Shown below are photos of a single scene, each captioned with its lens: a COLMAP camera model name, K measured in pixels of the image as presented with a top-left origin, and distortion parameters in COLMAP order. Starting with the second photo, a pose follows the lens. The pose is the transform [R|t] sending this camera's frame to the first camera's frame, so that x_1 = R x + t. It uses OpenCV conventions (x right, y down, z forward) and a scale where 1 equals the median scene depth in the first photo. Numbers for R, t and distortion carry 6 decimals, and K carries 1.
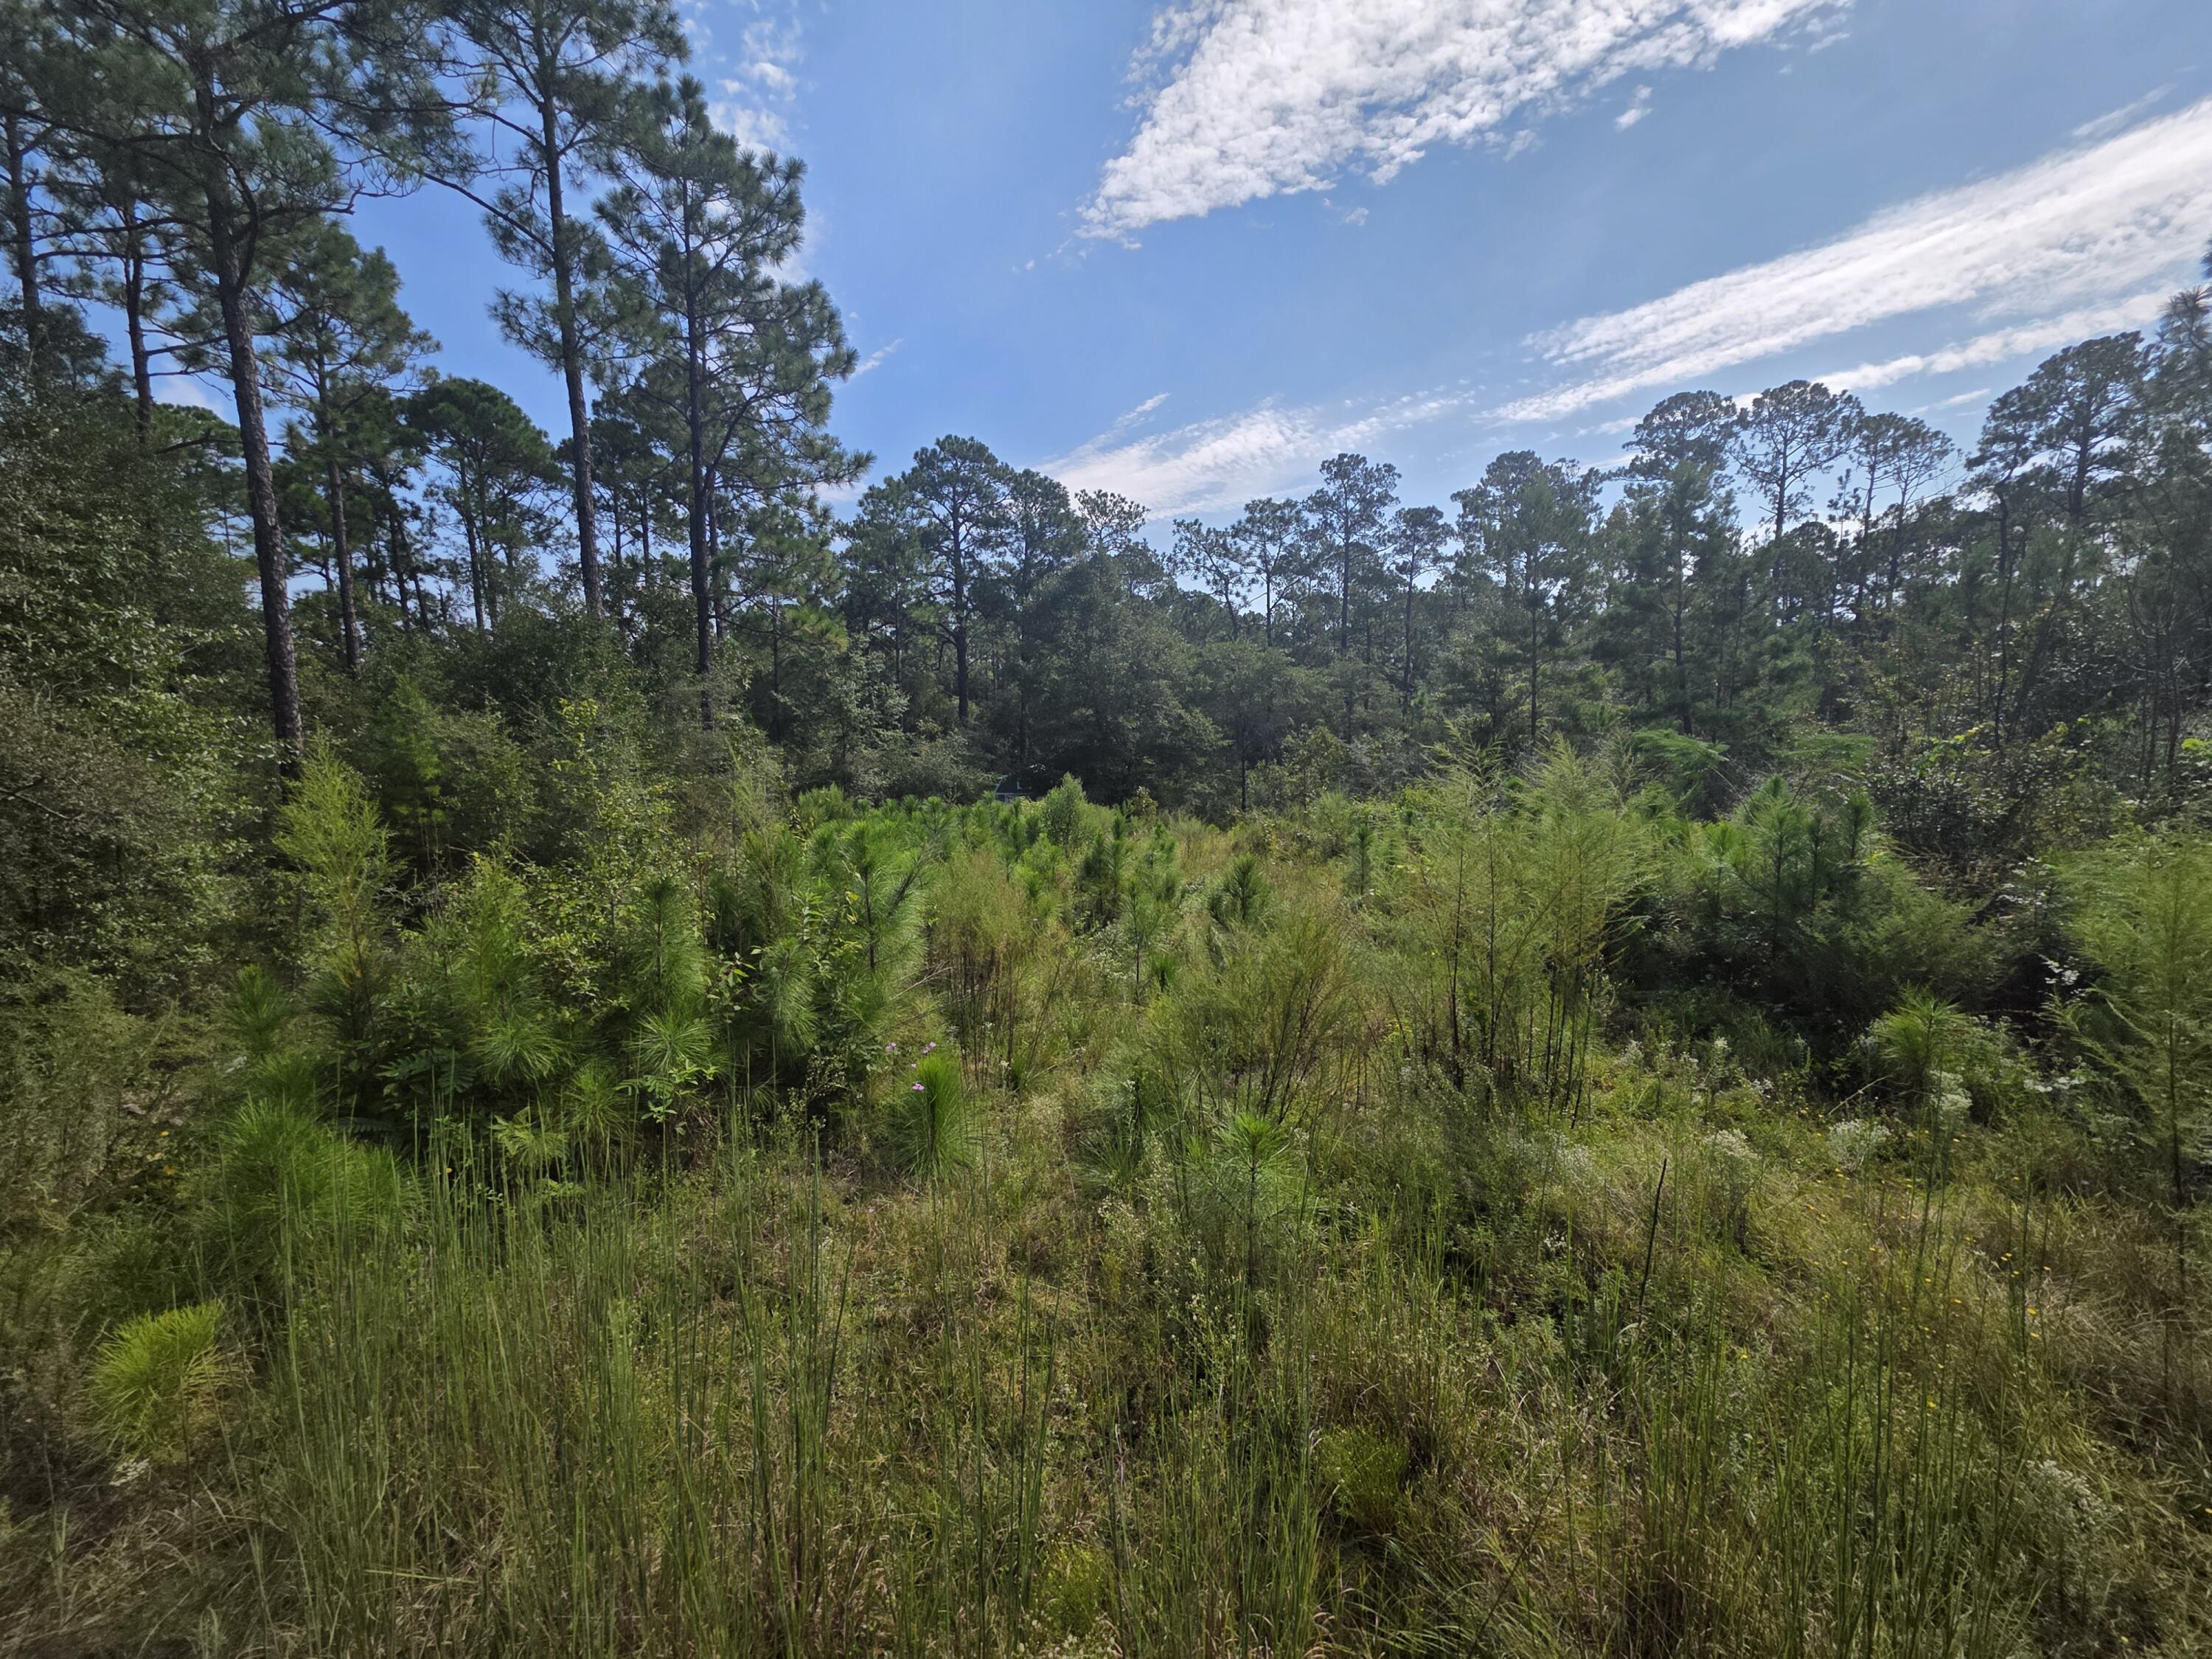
lens RADIAL K [[907.8, 0, 1108.4], [0, 907.8, 825.3], [0, 0, 1]] dist [-0.001618, 0.001534]
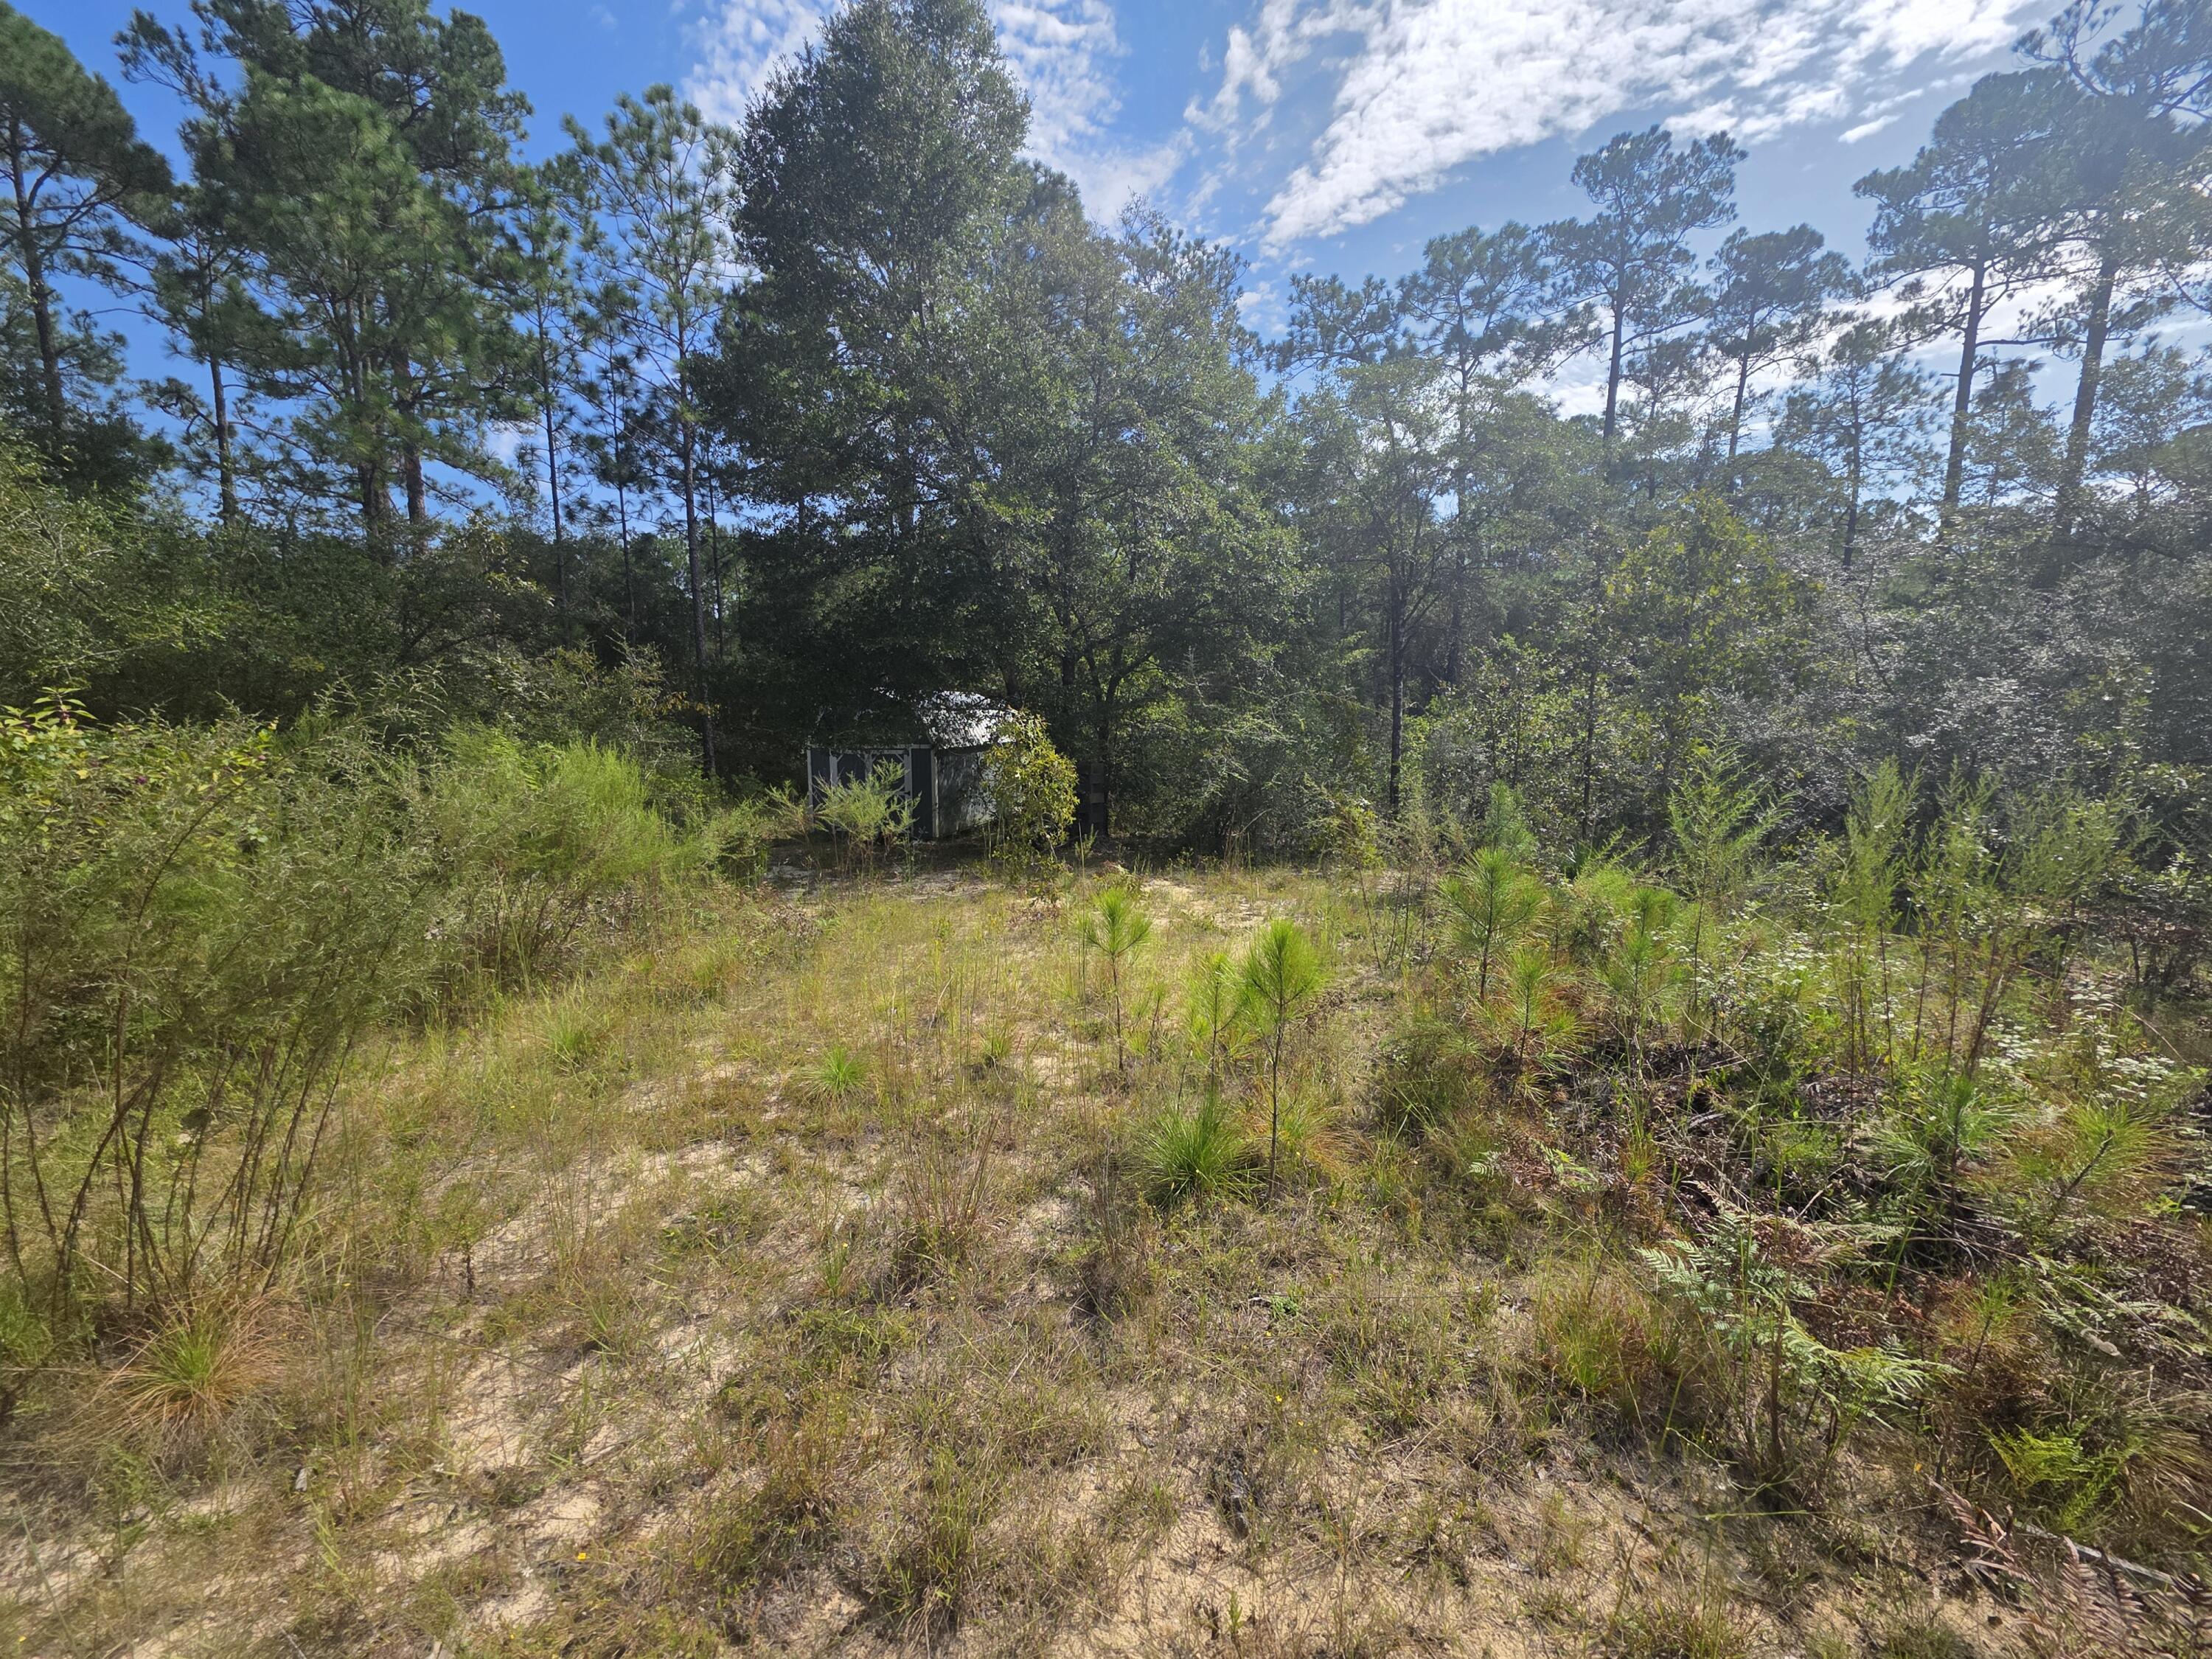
lens RADIAL K [[907.8, 0, 1101.3], [0, 907.8, 834.3], [0, 0, 1]] dist [-0.001618, 0.001534]
pose [[0.983740, 0.035604, -0.176035, 0.074811], [-0.030285, 0.999003, 0.032812, -0.007867], [0.177028, -0.026947, 0.983837, 0.464810]]
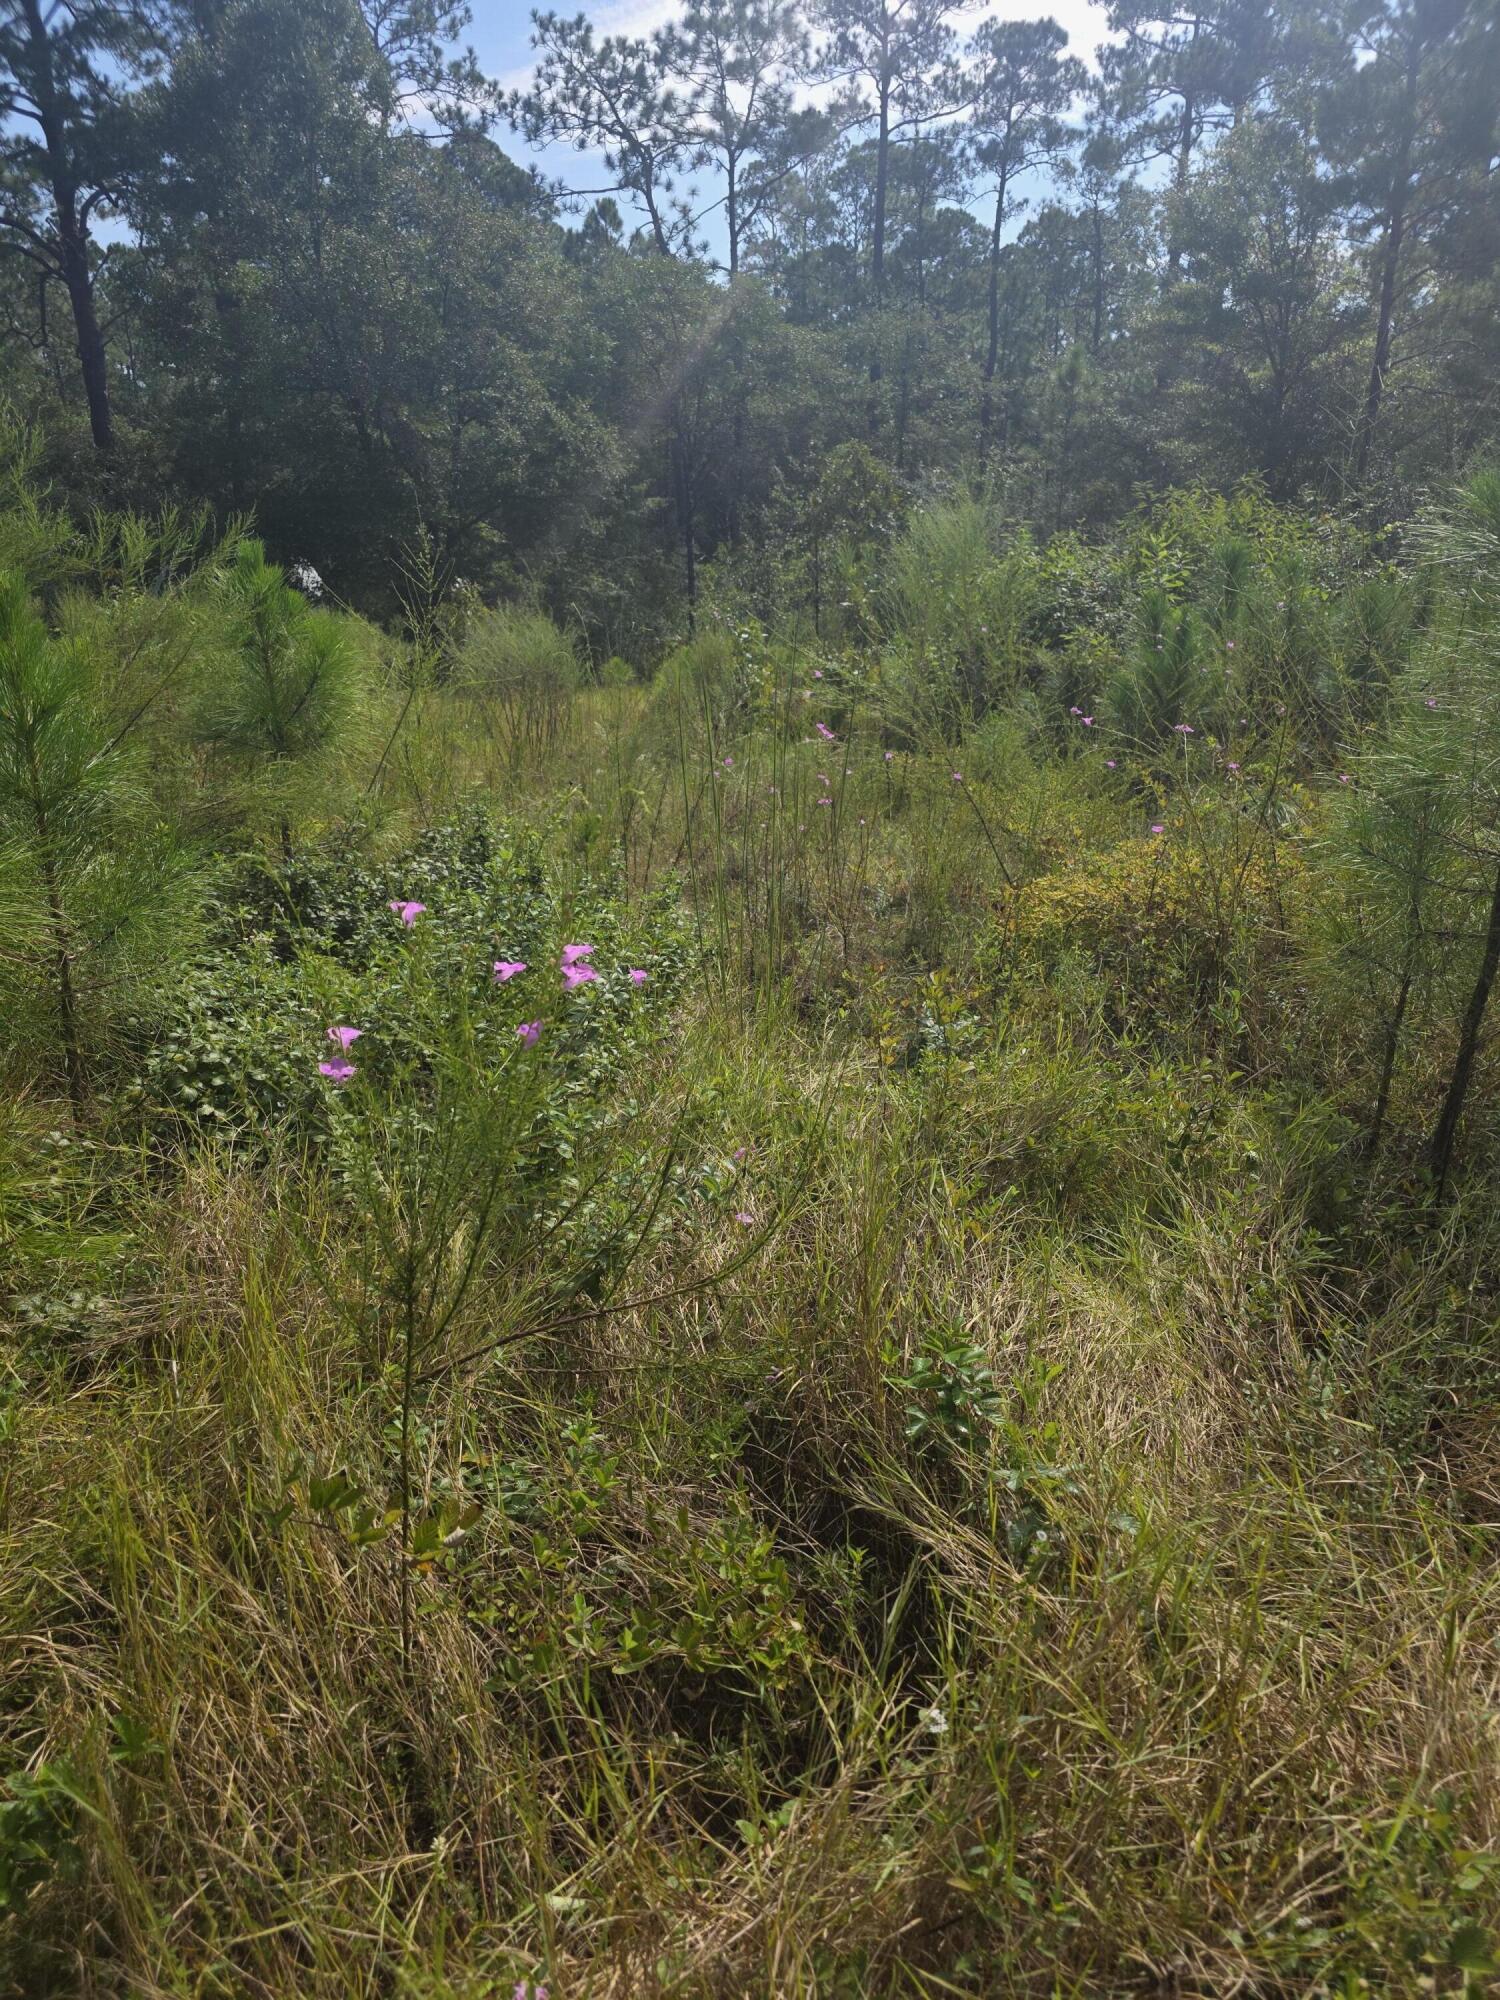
lens RADIAL K [[1377.4, 0, 740.5], [0, 1377.4, 1003.3], [0, 0, 1]] dist [0.049730, -0.043322]
pose [[0.983775, -0.055592, 0.170576, 0.029088], [0.016379, 0.974640, 0.223177, 0.007090], [-0.178657, -0.216763, 0.959737, 0.189799]]
